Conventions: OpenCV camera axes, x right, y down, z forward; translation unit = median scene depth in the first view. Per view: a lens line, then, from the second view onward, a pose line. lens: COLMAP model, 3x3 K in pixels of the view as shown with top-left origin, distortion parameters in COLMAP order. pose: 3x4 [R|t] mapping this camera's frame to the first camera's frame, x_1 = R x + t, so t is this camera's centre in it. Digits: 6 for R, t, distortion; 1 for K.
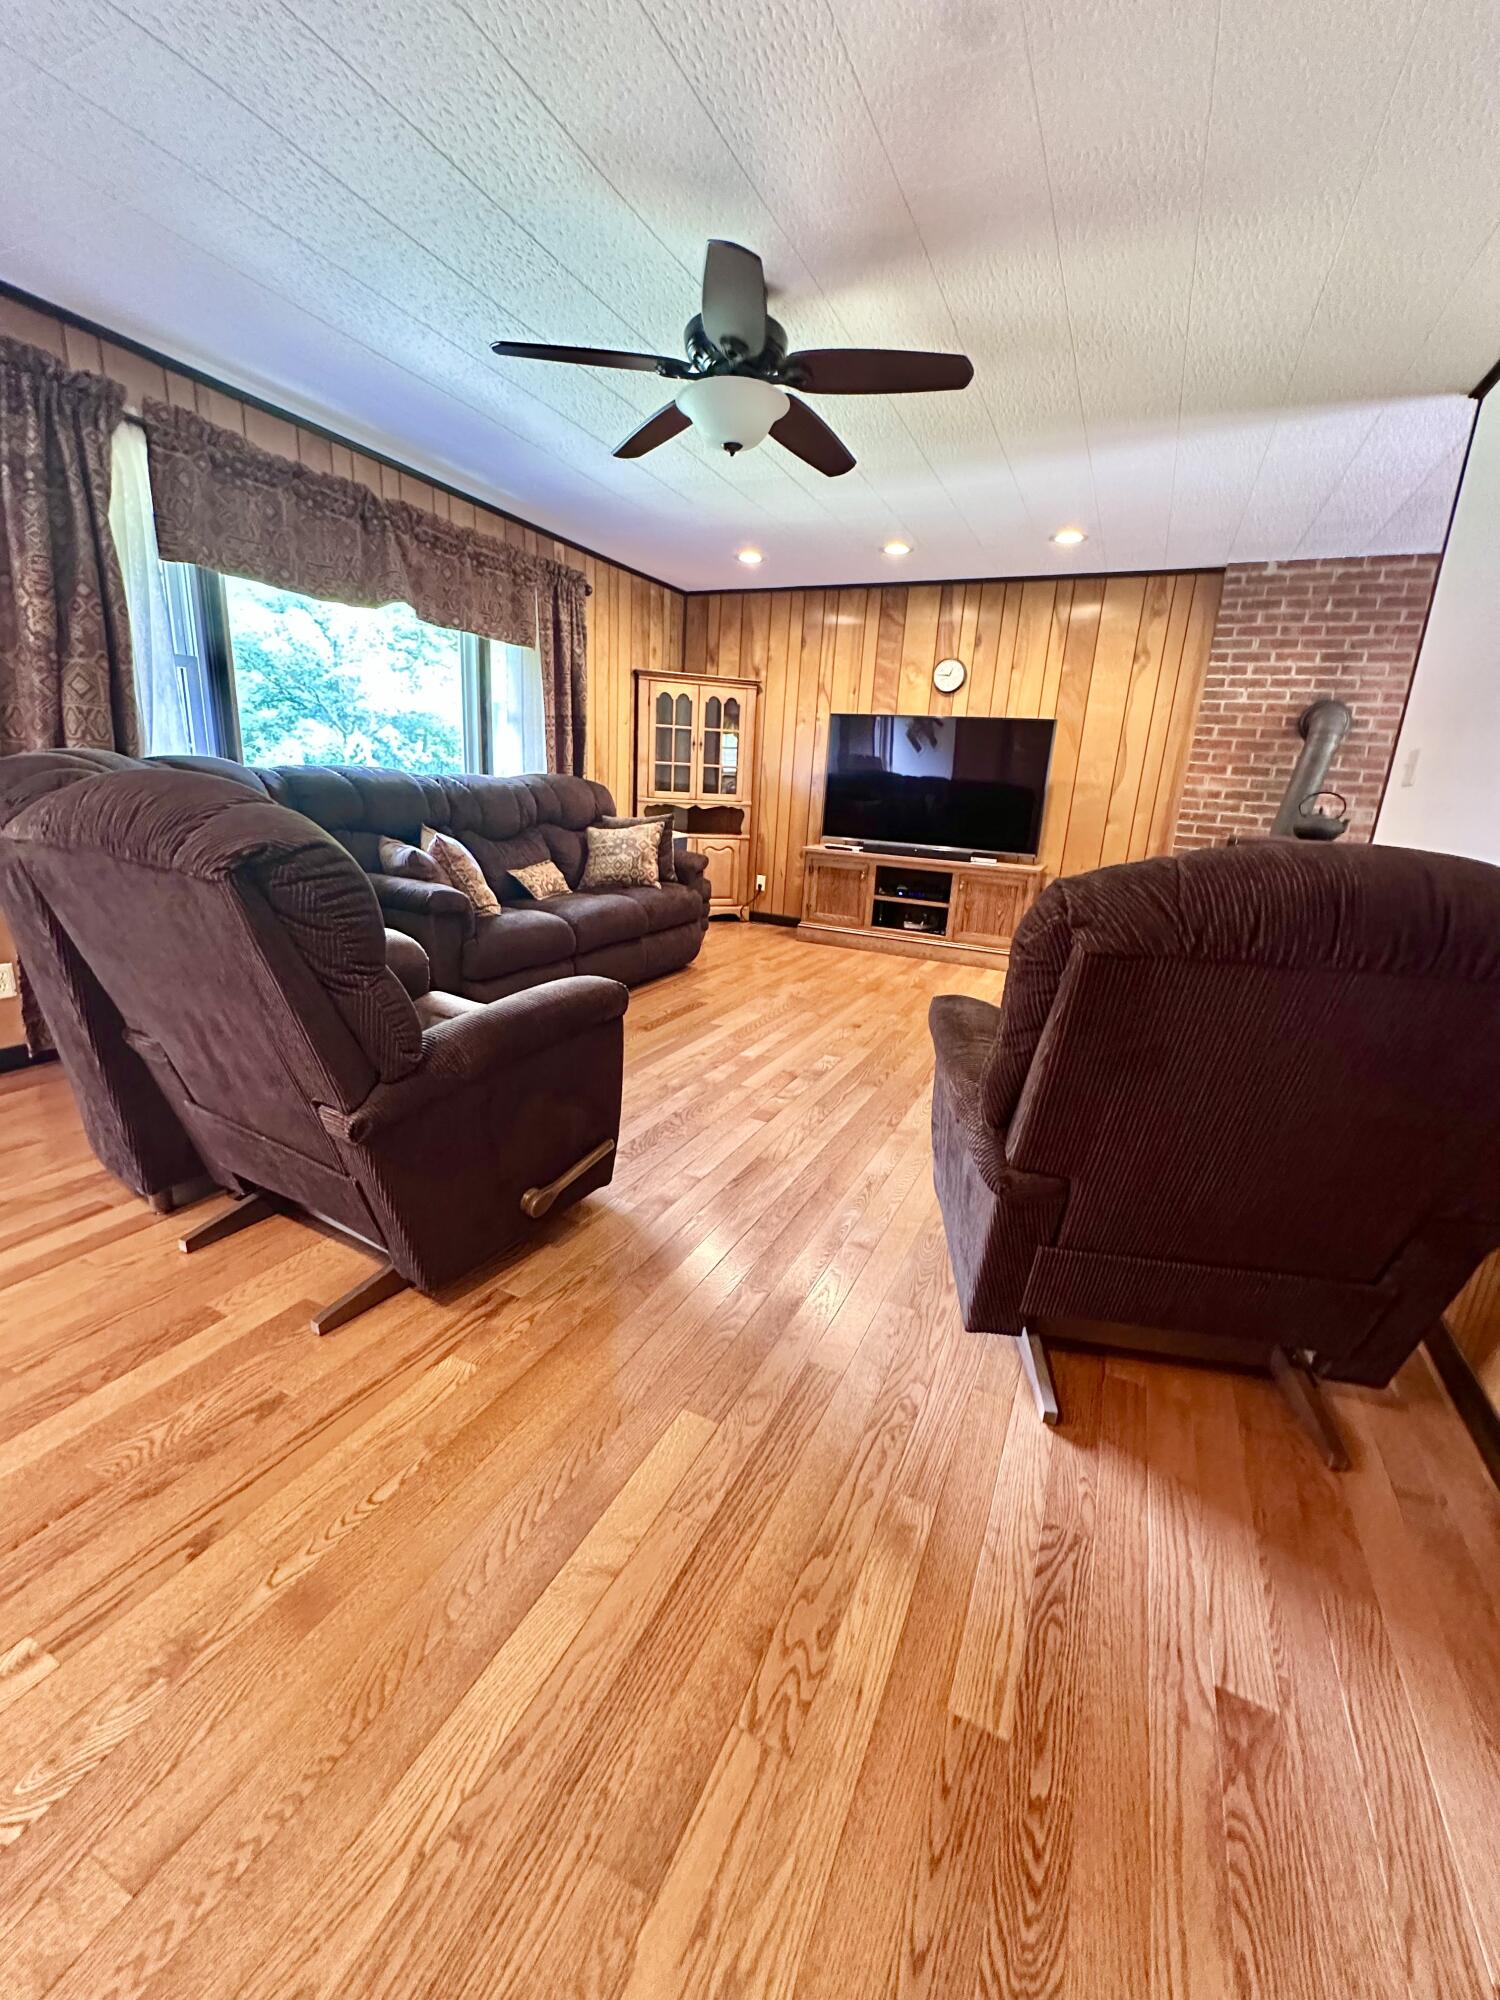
lens RADIAL K [[802.9, 0, 747.0], [0, 802.9, 995.7], [0, 0, 1]] dist [-0.004902, 0.001319]
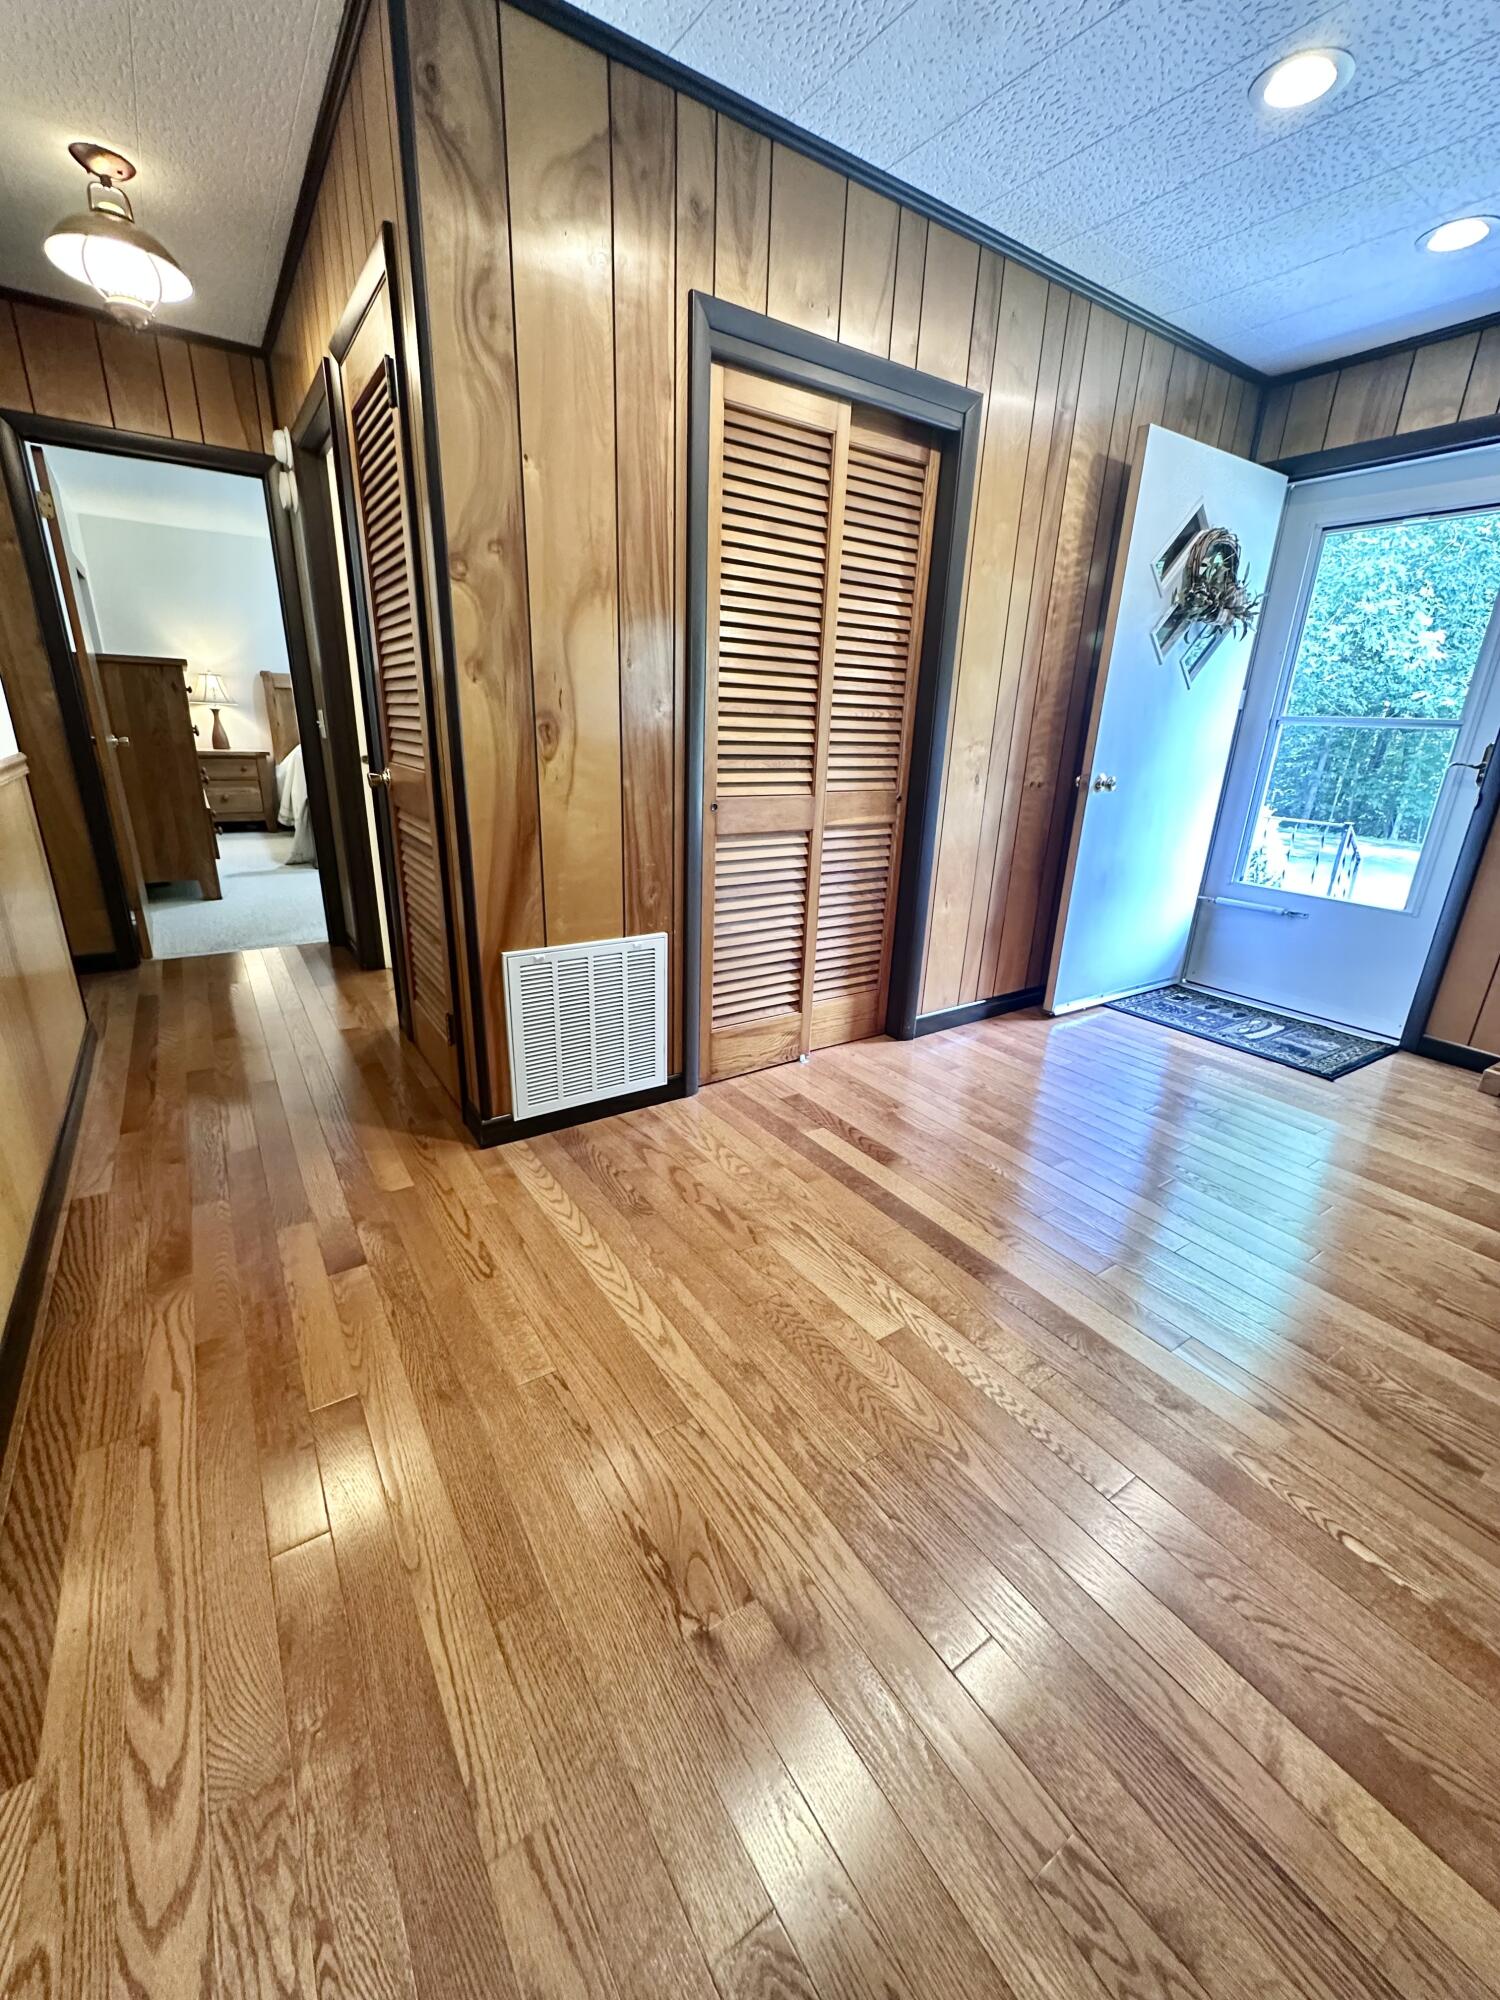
lens RADIAL K [[802.9, 0, 747.0], [0, 802.9, 995.7], [0, 0, 1]] dist [-0.004902, 0.001319]
pose [[-0.505865, 0.212238, -0.836096, 0.181421], [-0.286367, 0.872972, 0.394860, -0.035177], [0.813692, 0.439176, -0.380828, 0.162796]]
